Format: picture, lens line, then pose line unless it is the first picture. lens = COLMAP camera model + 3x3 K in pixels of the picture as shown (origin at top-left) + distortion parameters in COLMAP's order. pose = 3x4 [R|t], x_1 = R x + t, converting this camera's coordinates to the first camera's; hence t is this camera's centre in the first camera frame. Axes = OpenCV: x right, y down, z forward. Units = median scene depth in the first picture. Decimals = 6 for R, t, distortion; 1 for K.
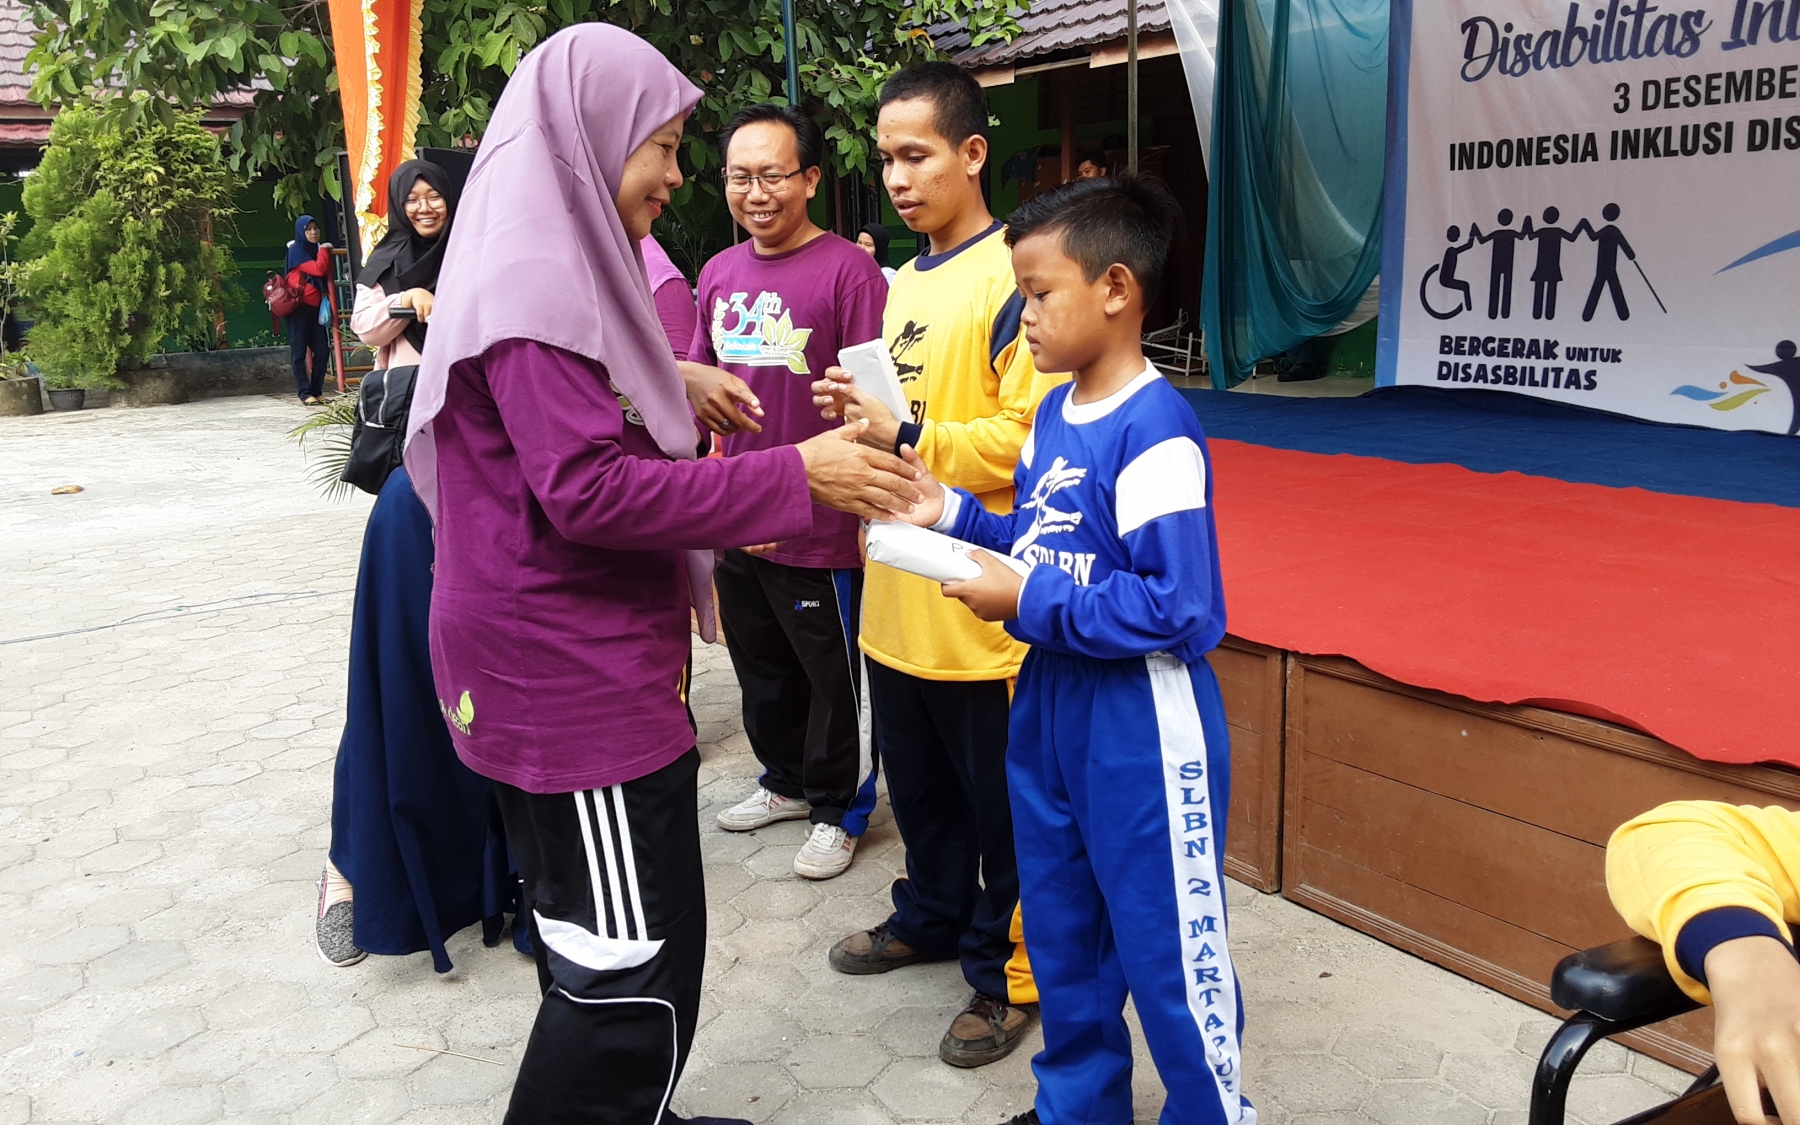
lens RADIAL K [[1475.4, 0, 911.2], [0, 1475.4, 535.1], [0, 0, 1]] dist [0.097524, -0.148857]
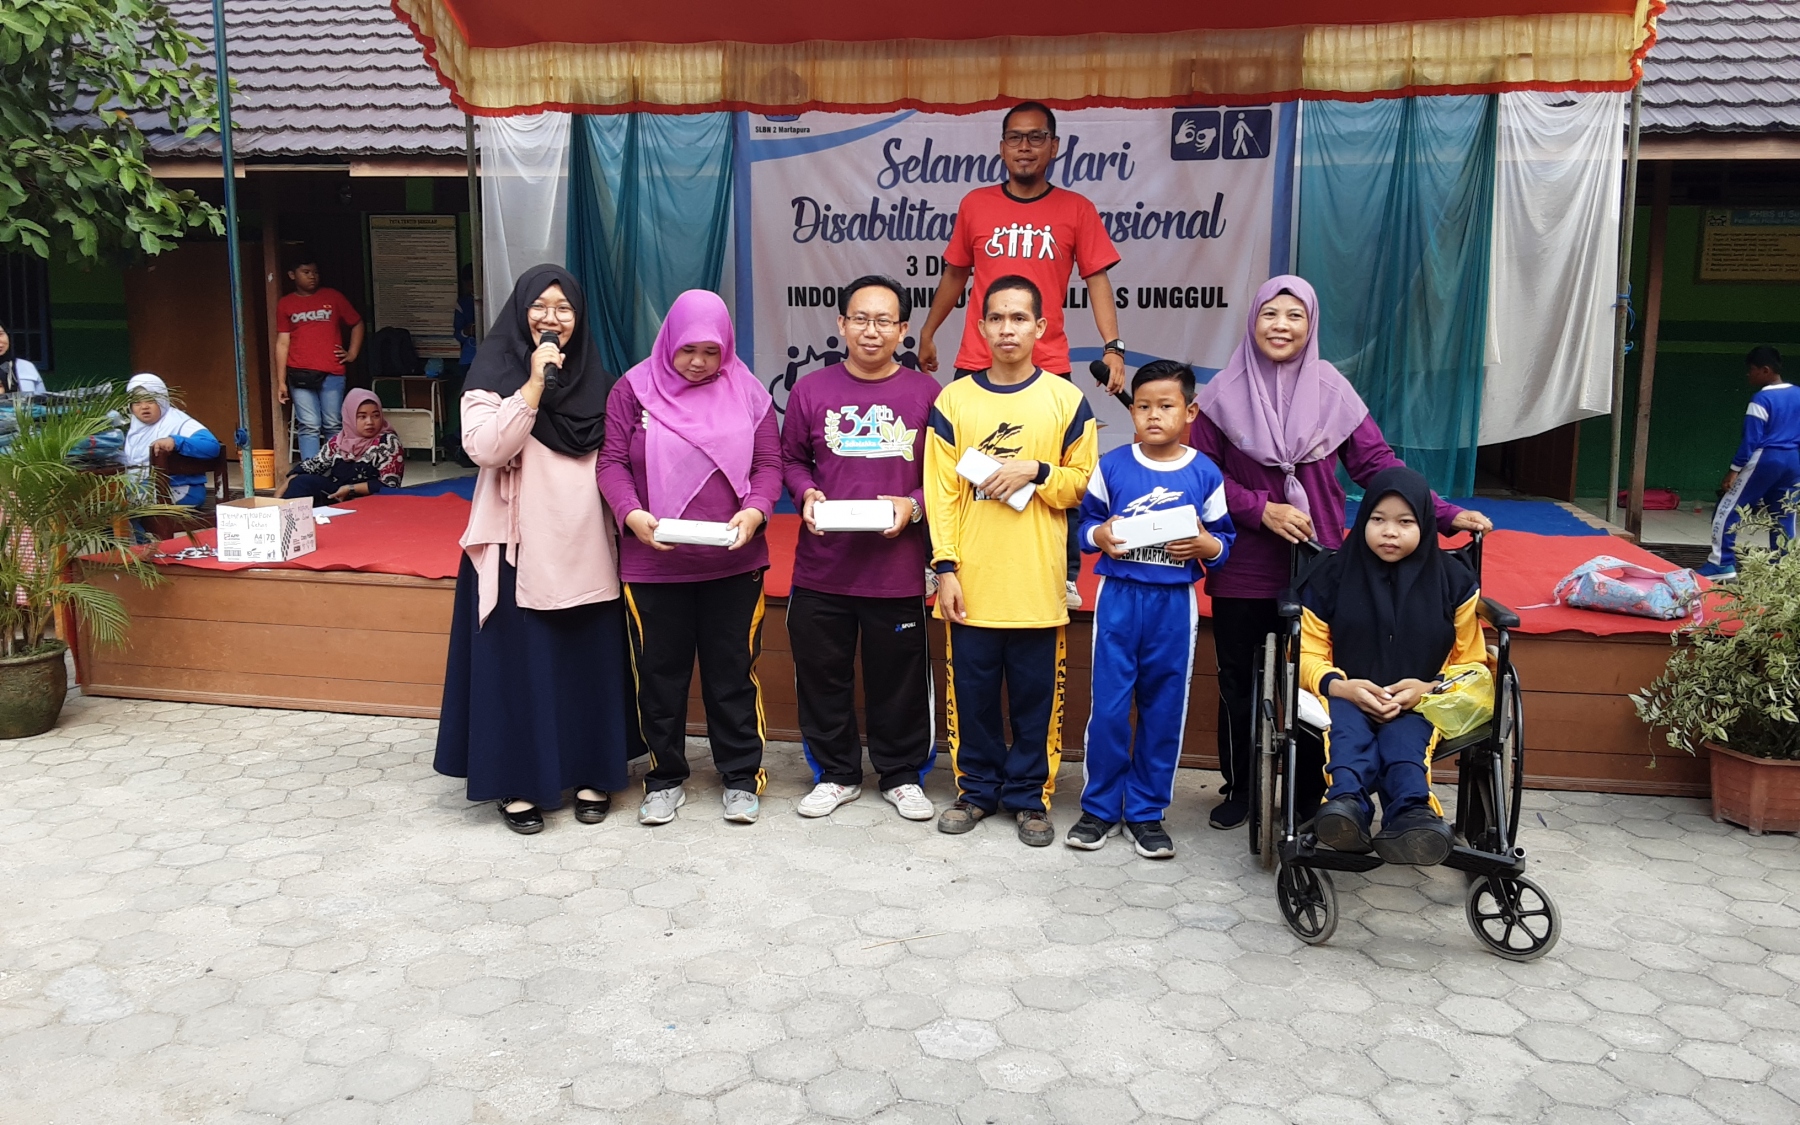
lens RADIAL K [[1477.3, 0, 914.2], [0, 1477.3, 545.5], [0, 0, 1]] dist [0.139138, -0.210472]
pose [[0.709650, -0.073272, 0.700734, -0.541516], [0.108306, 0.994101, -0.005737, -0.008454], [-0.696180, 0.079965, 0.713400, -0.022209]]
